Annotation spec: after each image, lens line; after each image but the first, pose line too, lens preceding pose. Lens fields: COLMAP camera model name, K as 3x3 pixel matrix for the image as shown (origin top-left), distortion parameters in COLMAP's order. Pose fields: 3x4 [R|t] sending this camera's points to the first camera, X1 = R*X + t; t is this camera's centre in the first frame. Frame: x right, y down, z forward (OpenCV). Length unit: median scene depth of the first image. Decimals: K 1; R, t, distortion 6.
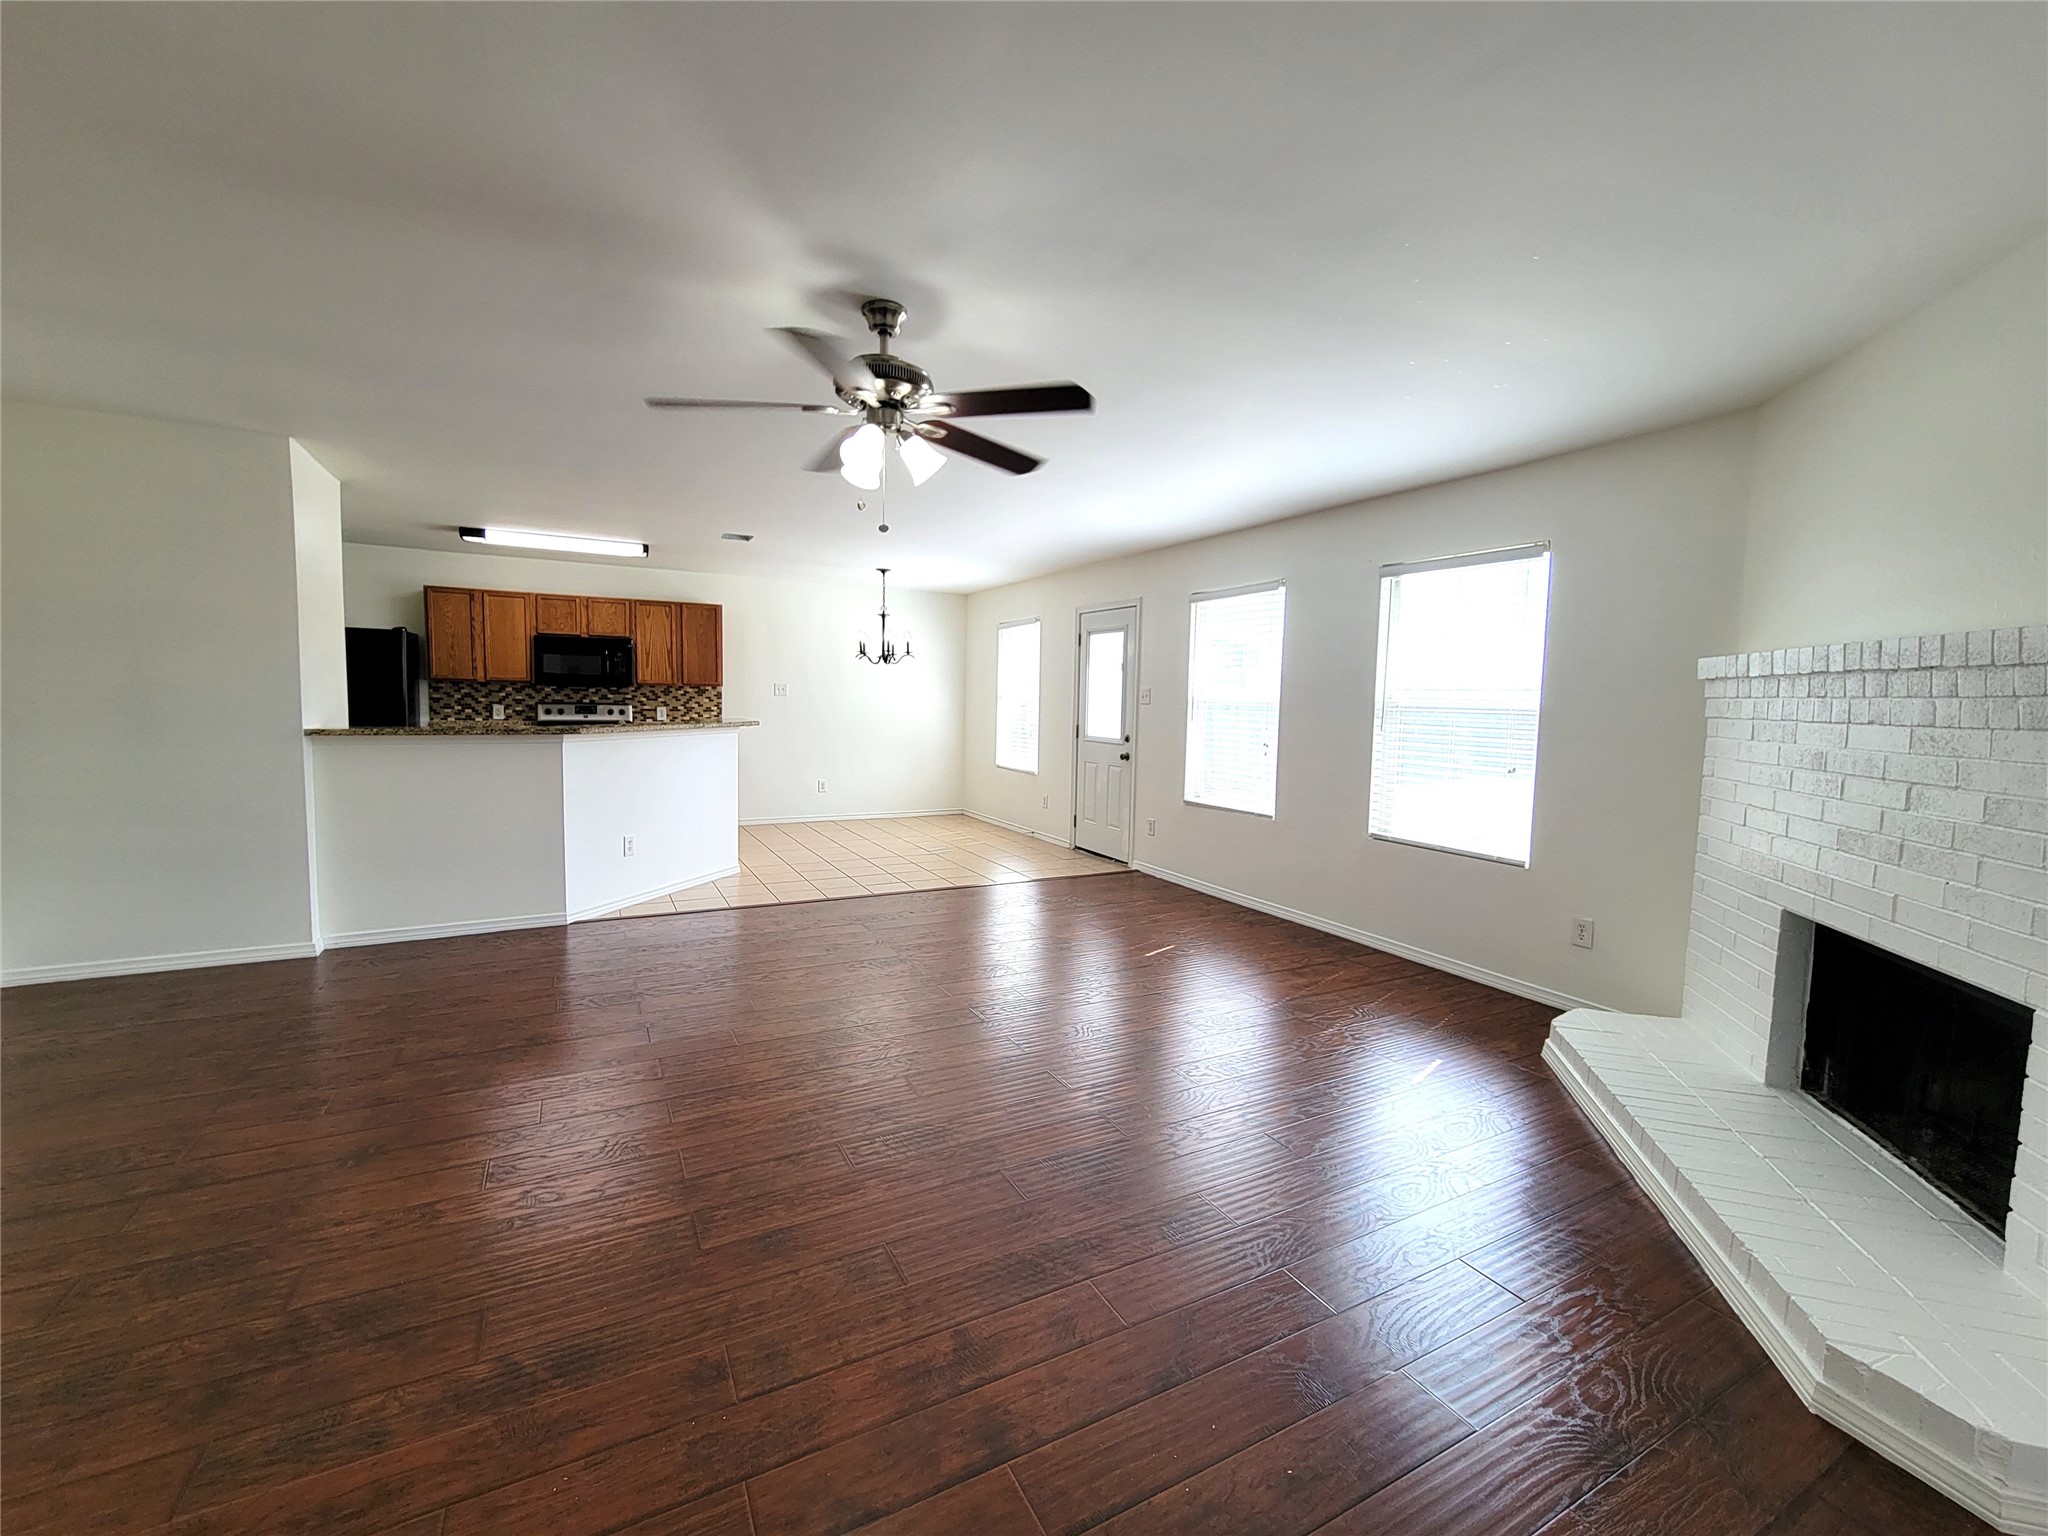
lens RADIAL K [[834.1, 0, 1020.7], [0, 834.1, 768.0], [0, 0, 1]] dist [0.000858, -0.000009]
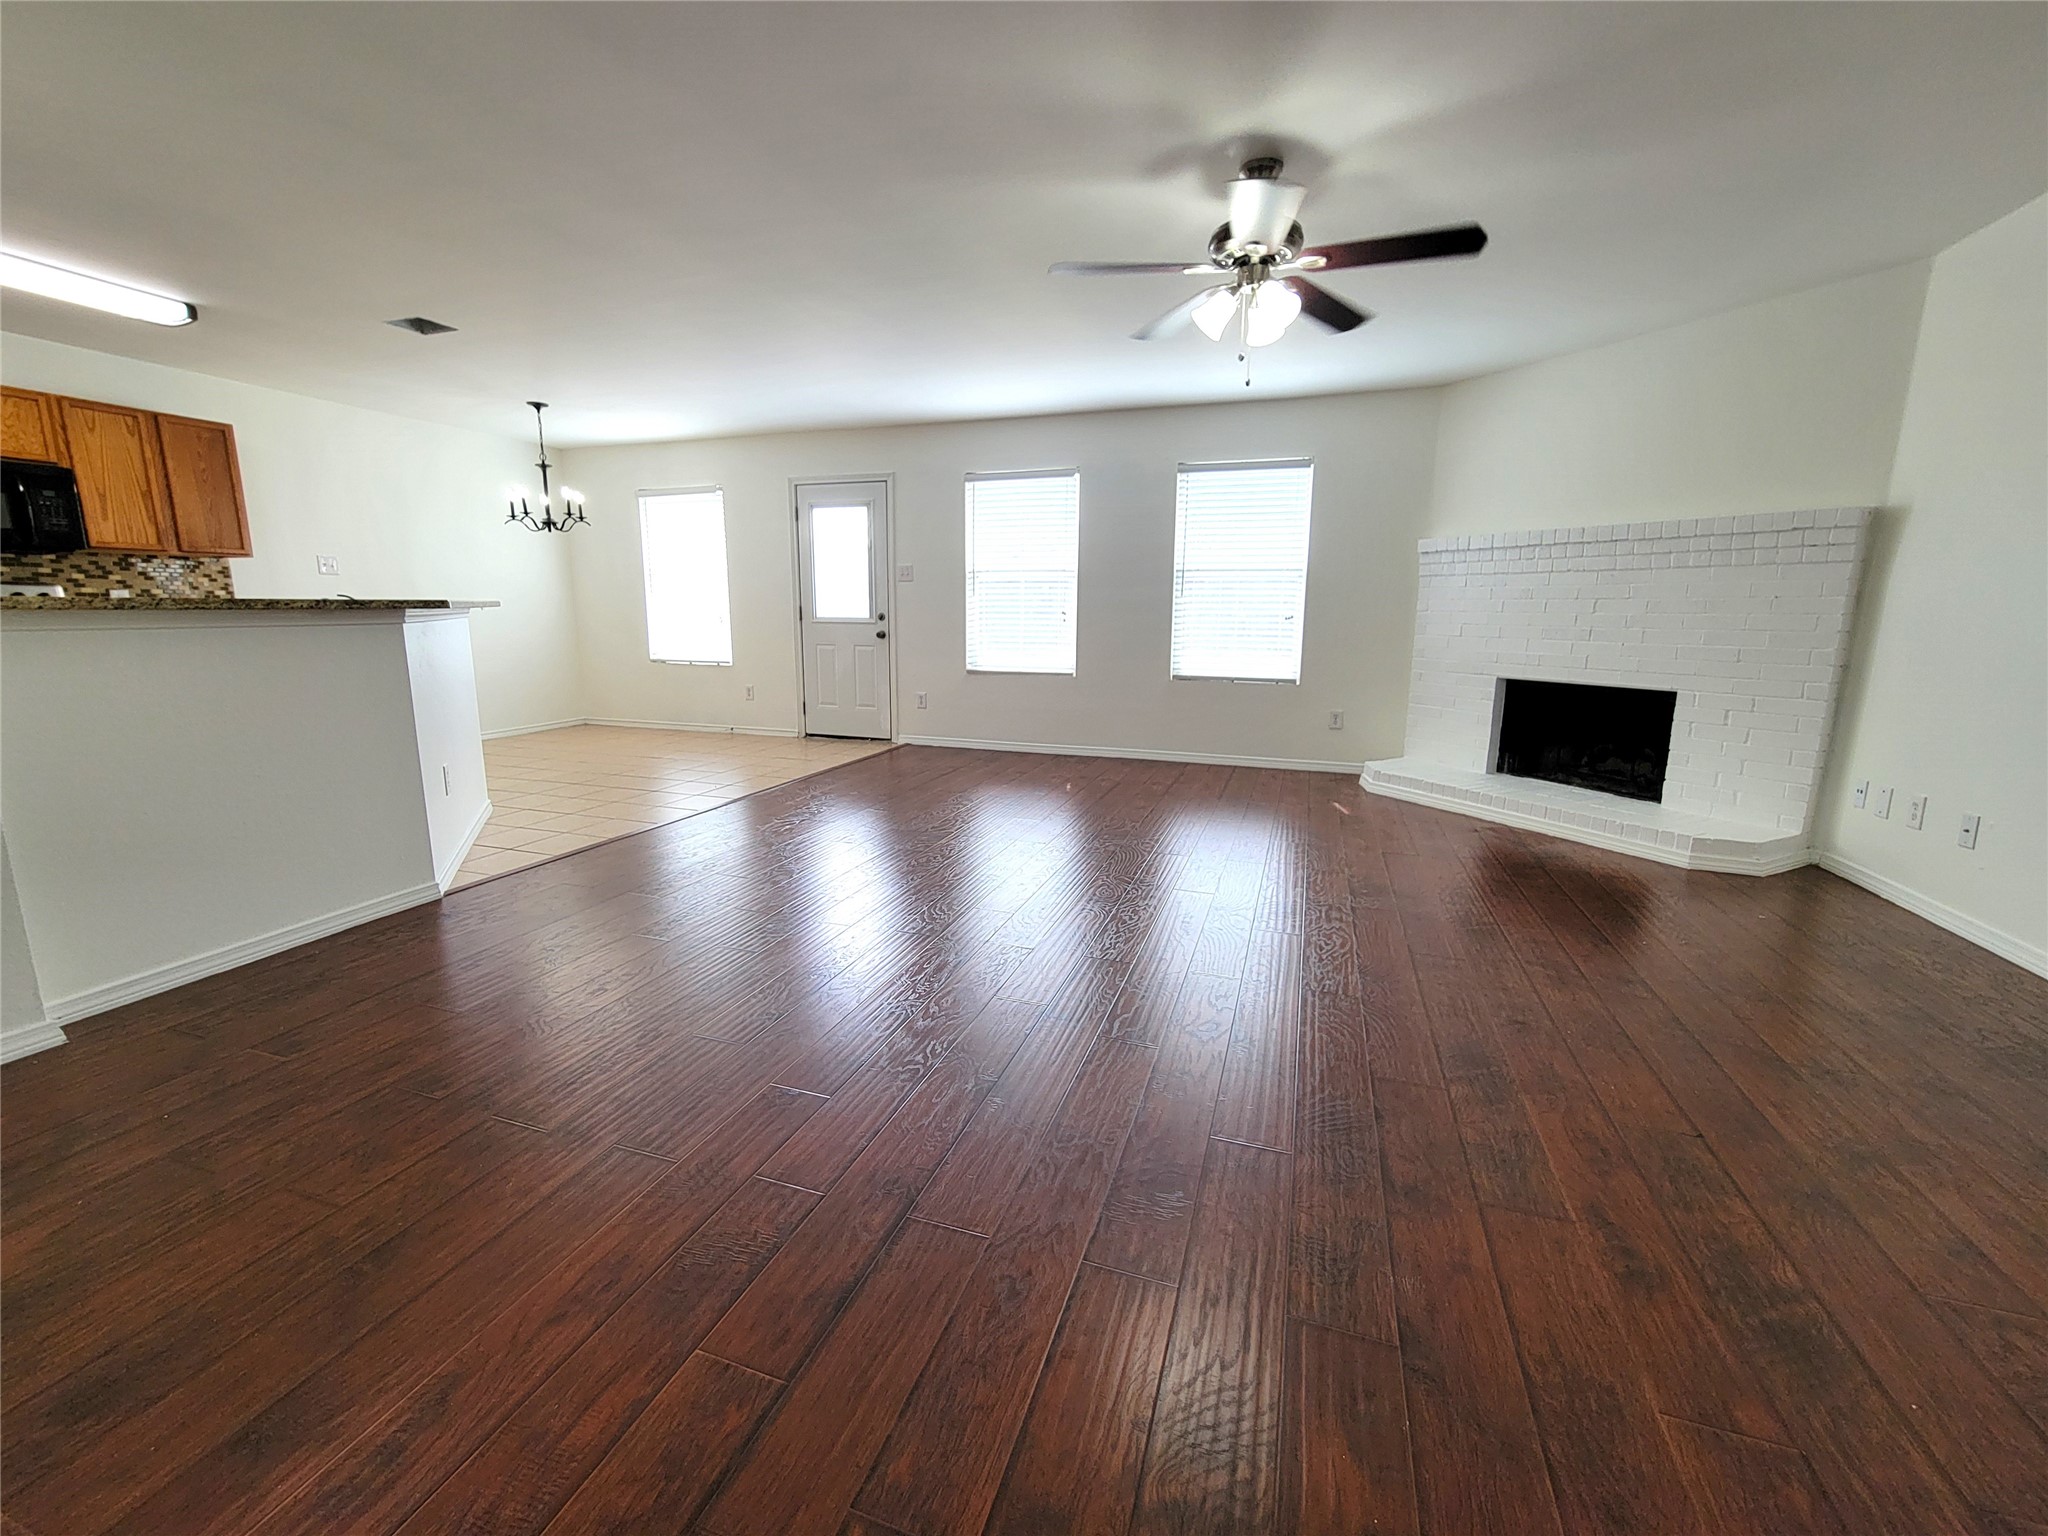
lens RADIAL K [[834.1, 0, 1012.8], [0, 834.1, 764.4], [0, 0, 1]] dist [0.000858, -0.000009]
pose [[0.733071, -0.141851, 0.665196, -0.452612], [0.067059, 0.988319, 0.136854, 0.013996], [-0.676838, -0.055716, 0.734020, 0.143077]]
